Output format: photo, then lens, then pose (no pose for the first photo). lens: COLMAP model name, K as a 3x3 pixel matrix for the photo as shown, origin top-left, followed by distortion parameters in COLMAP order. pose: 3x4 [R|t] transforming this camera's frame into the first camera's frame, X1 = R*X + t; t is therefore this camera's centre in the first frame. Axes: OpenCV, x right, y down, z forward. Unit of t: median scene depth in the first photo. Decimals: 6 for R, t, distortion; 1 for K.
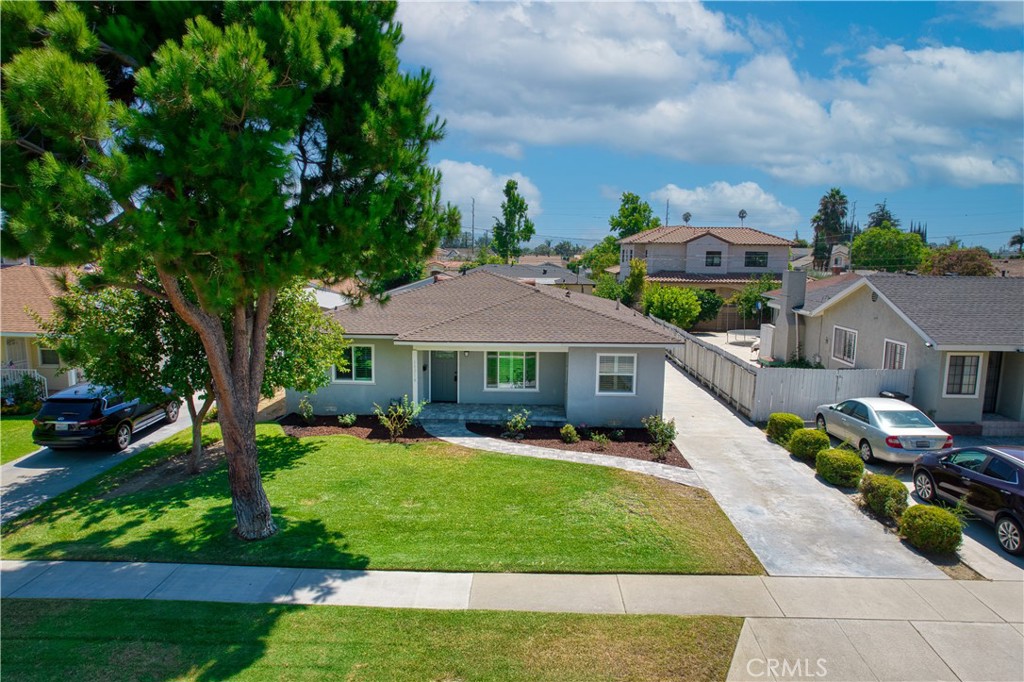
lens RADIAL K [[655.8, 0, 508.4], [0, 655.8, 344.5], [0, 0, 1]] dist [-0.075470, 0.069670]
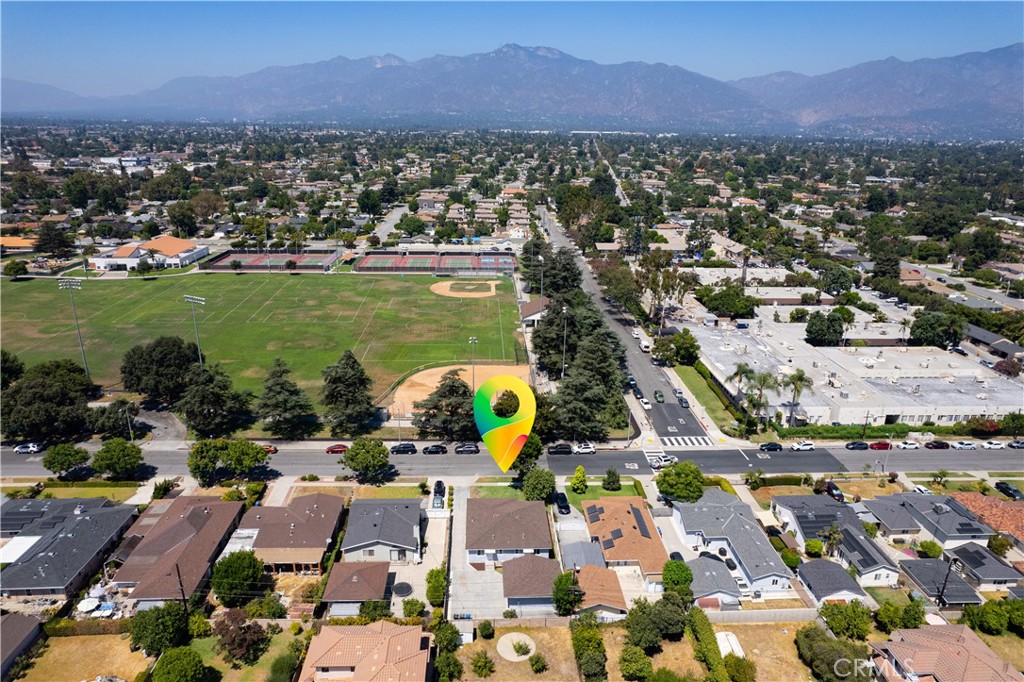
lens RADIAL K [[655.8, 0, 508.4], [0, 655.8, 344.5], [0, 0, 1]] dist [-0.075470, 0.069670]
pose [[-0.996844, 0.004395, -0.079267, 0.422114], [-0.031544, 0.894338, 0.446279, -4.479625], [0.072853, 0.447371, -0.891376, 6.545171]]
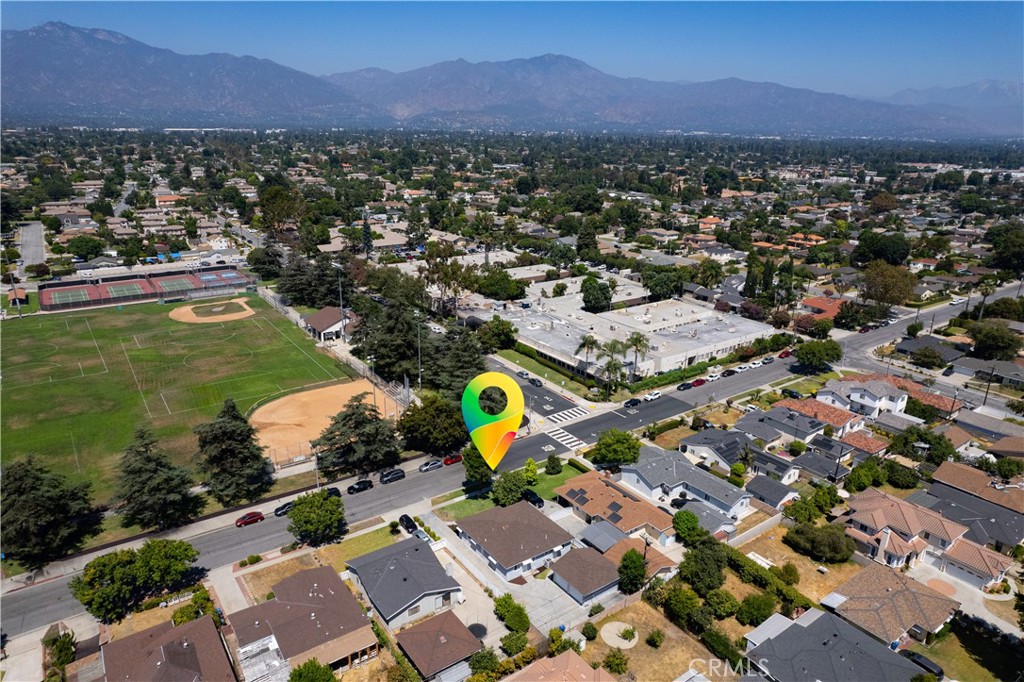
lens RADIAL K [[655.8, 0, 508.4], [0, 655.8, 344.5], [0, 0, 1]] dist [-0.075470, 0.069670]
pose [[-0.795918, 0.173526, -0.580002, 3.303647], [-0.105168, 0.903845, 0.414733, -4.271900], [0.596199, 0.391091, -0.701138, 5.283651]]
